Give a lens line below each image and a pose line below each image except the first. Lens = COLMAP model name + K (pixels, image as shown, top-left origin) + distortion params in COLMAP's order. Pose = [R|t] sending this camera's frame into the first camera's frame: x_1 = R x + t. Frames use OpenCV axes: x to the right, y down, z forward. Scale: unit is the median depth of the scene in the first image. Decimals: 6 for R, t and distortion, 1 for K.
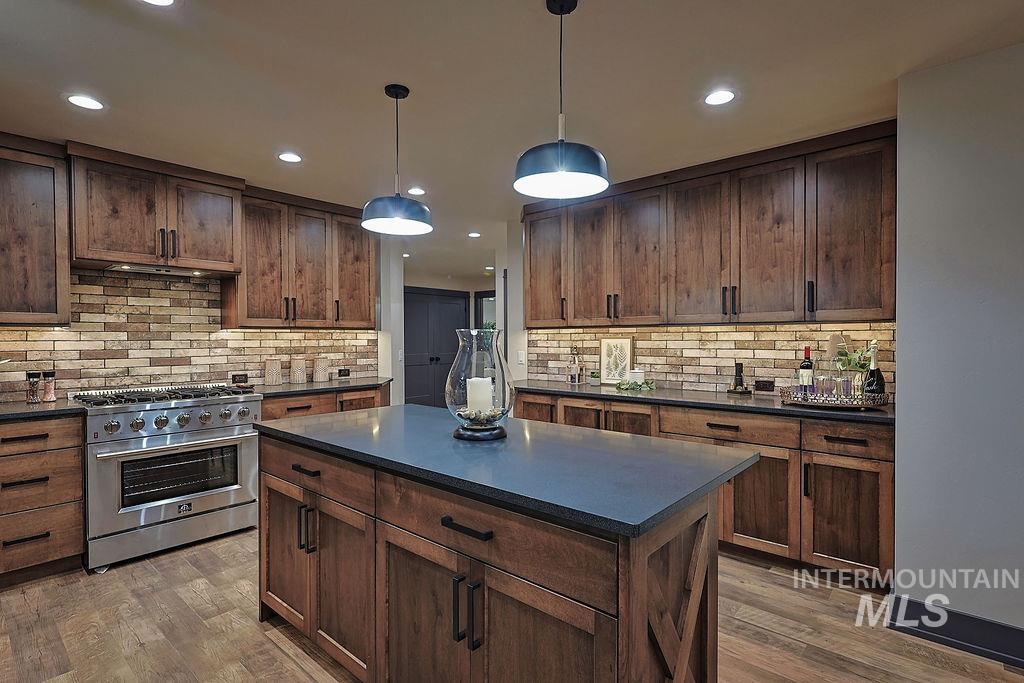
lens RADIAL K [[506.3, 0, 512.0], [0, 506.3, 341.5], [0, 0, 1]] dist [0.000153, 0.000903]
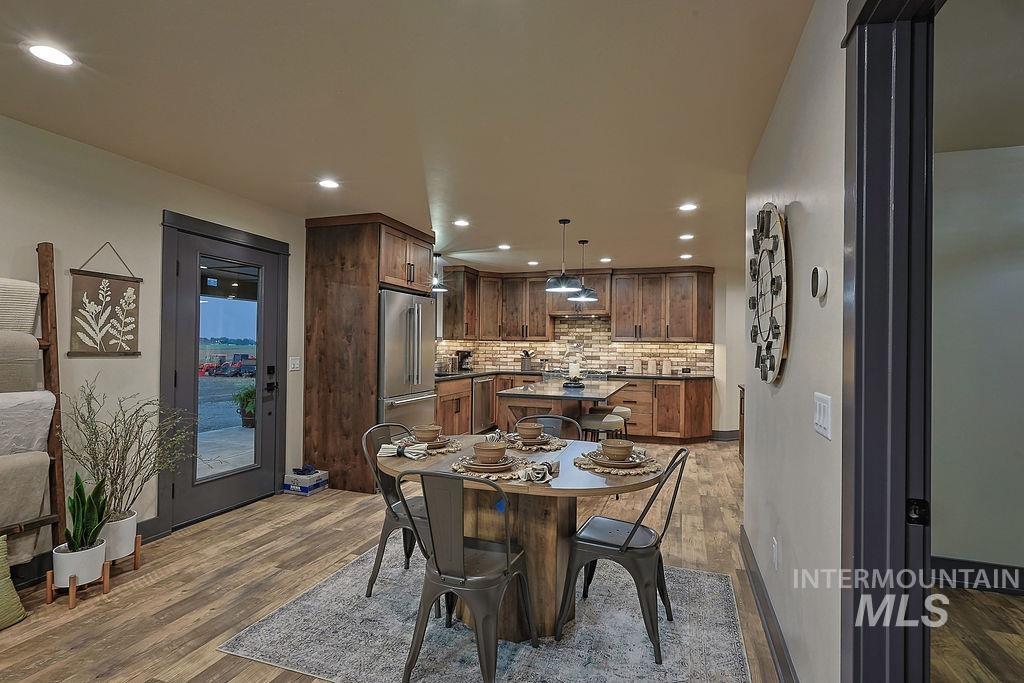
lens RADIAL K [[497.8, 0, 517.4], [0, 497.8, 348.5], [0, 0, 1]] dist [0.000003, 0.000769]
pose [[0.392843, 0.011338, -0.919536, 1.069621], [-0.021422, 0.999765, 0.003176, 0.000682], [0.919356, 0.018451, 0.392994, -0.098828]]
